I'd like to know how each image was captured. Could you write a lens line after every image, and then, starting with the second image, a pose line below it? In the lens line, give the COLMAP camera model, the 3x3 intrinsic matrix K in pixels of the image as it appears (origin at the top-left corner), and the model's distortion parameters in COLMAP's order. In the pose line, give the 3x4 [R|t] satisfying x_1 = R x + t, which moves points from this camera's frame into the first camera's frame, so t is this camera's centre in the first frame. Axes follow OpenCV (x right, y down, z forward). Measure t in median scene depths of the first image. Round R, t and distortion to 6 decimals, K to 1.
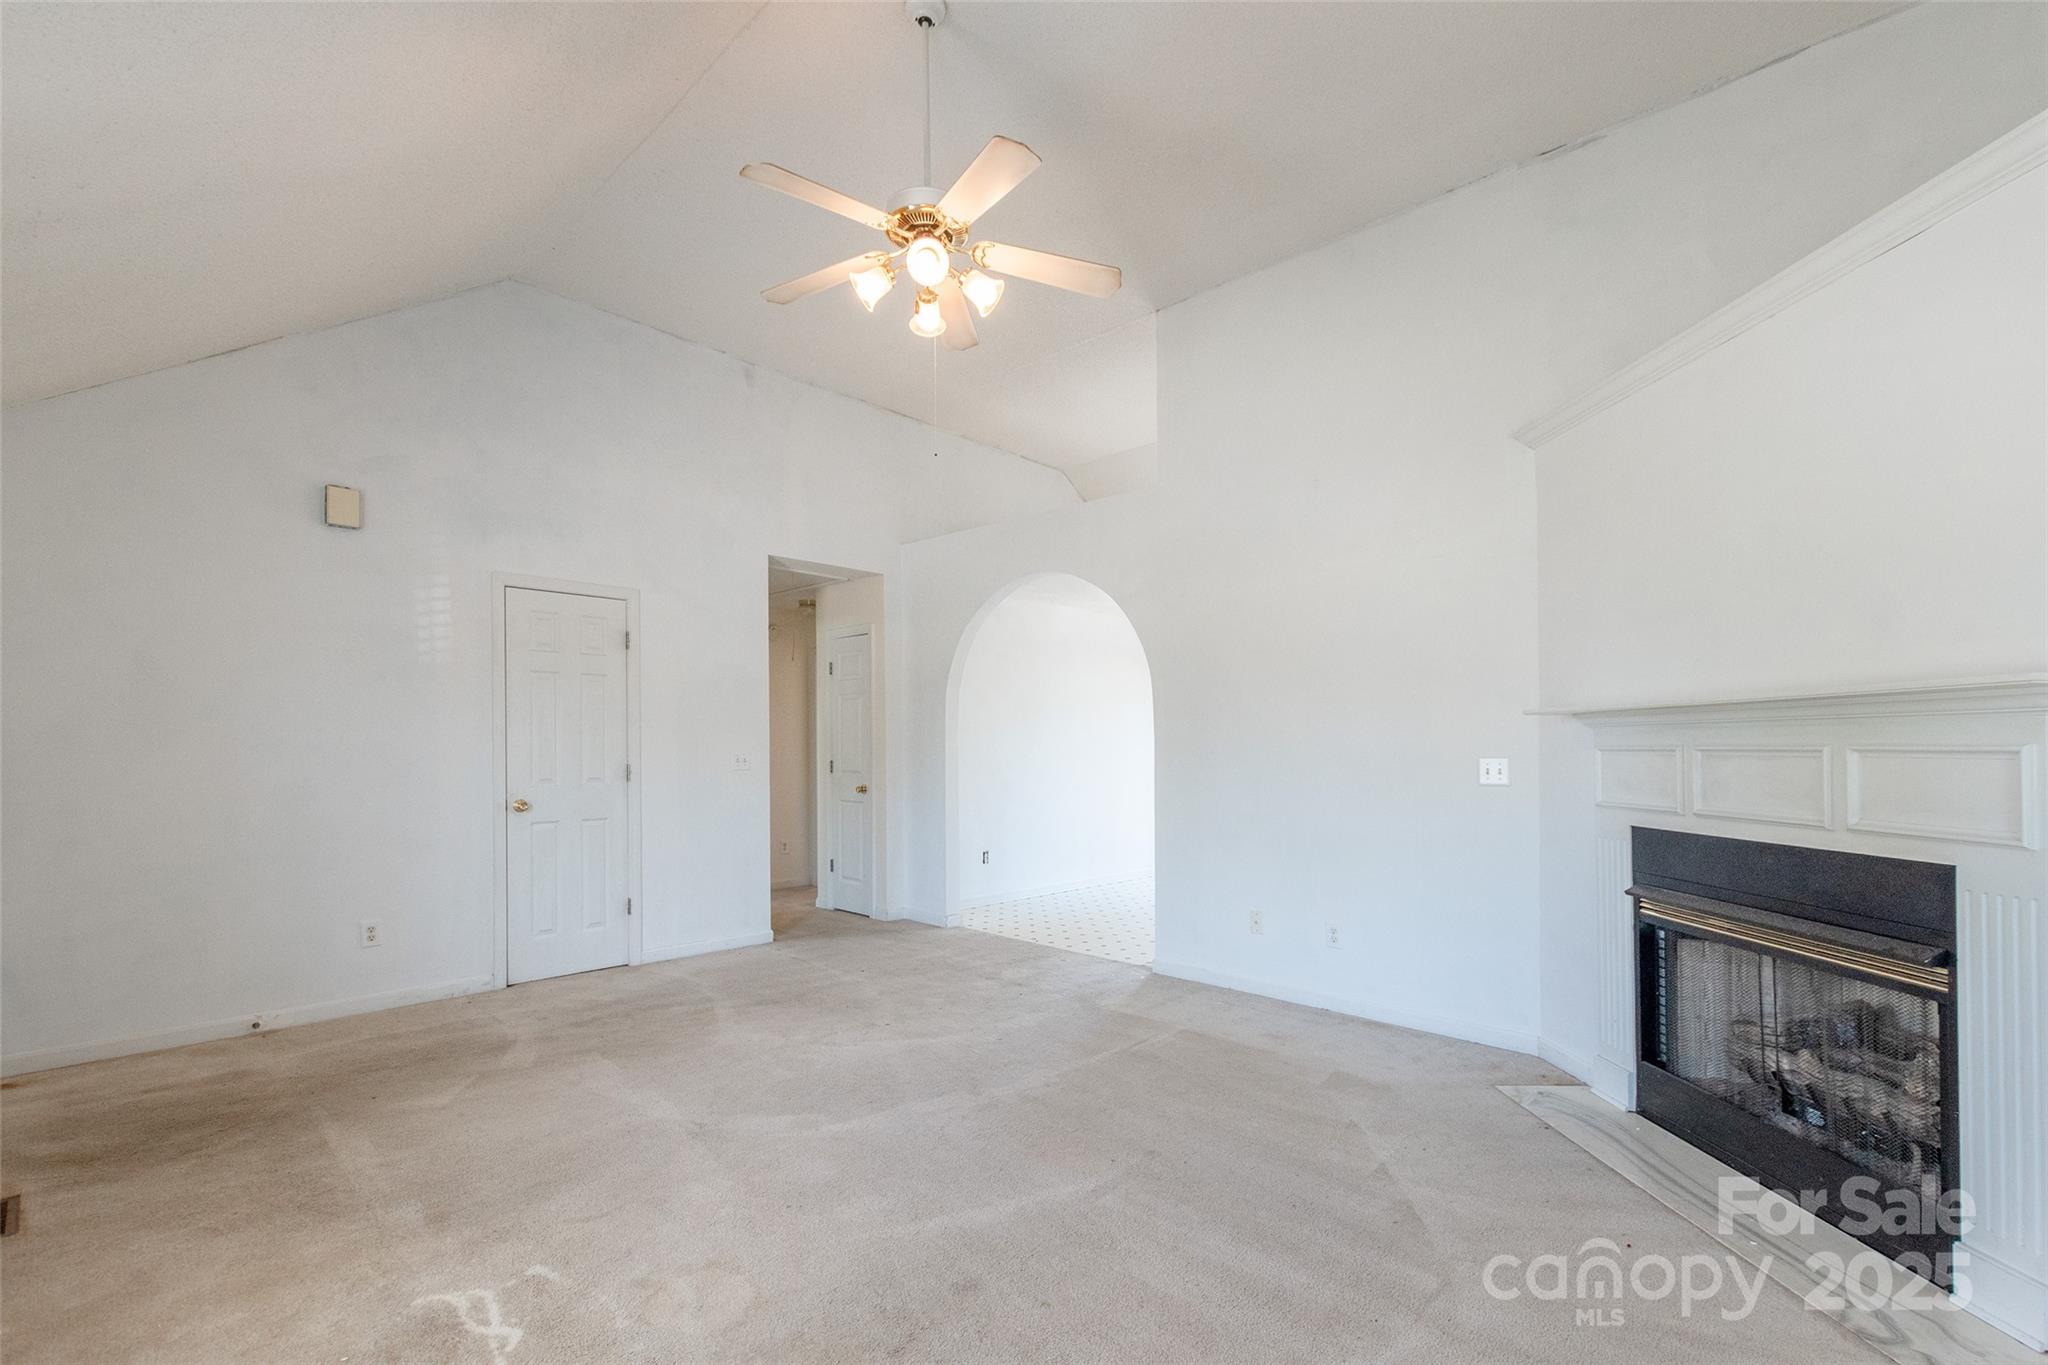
lens RADIAL K [[912.8, 0, 1023.3], [0, 912.8, 737.1], [0, 0, 1]] dist [0.024465, -0.000367]
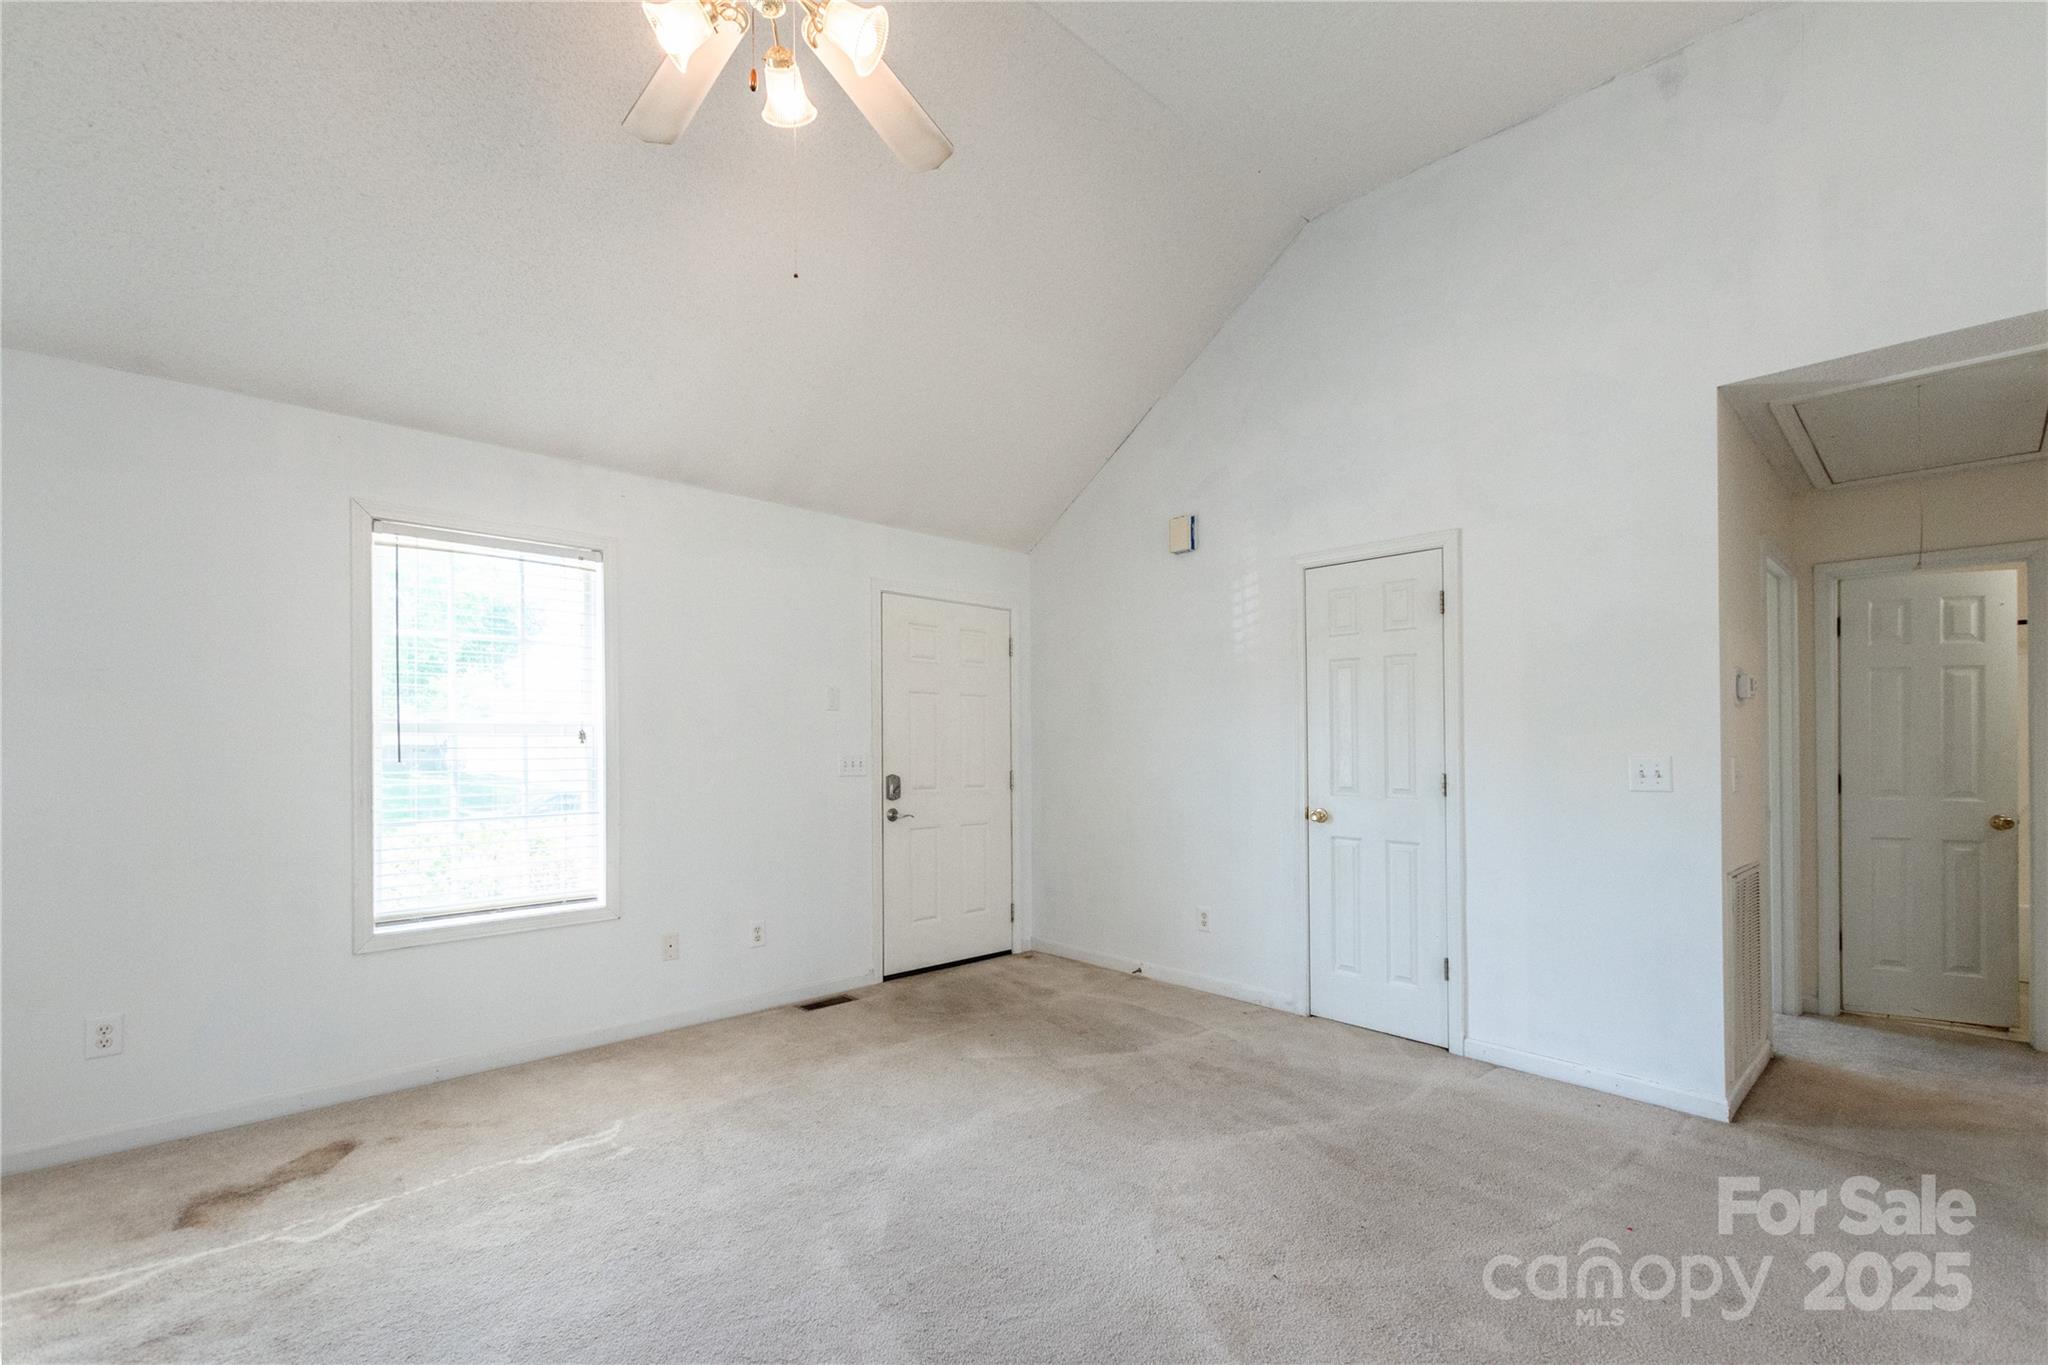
lens RADIAL K [[912.8, 0, 1023.3], [0, 912.8, 737.1], [0, 0, 1]] dist [0.024465, -0.000367]
pose [[-0.065226, -0.008050, -0.997838, 0.365699], [0.008239, 0.999929, -0.008606, 0.005781], [0.997837, -0.008782, -0.065155, 0.821537]]
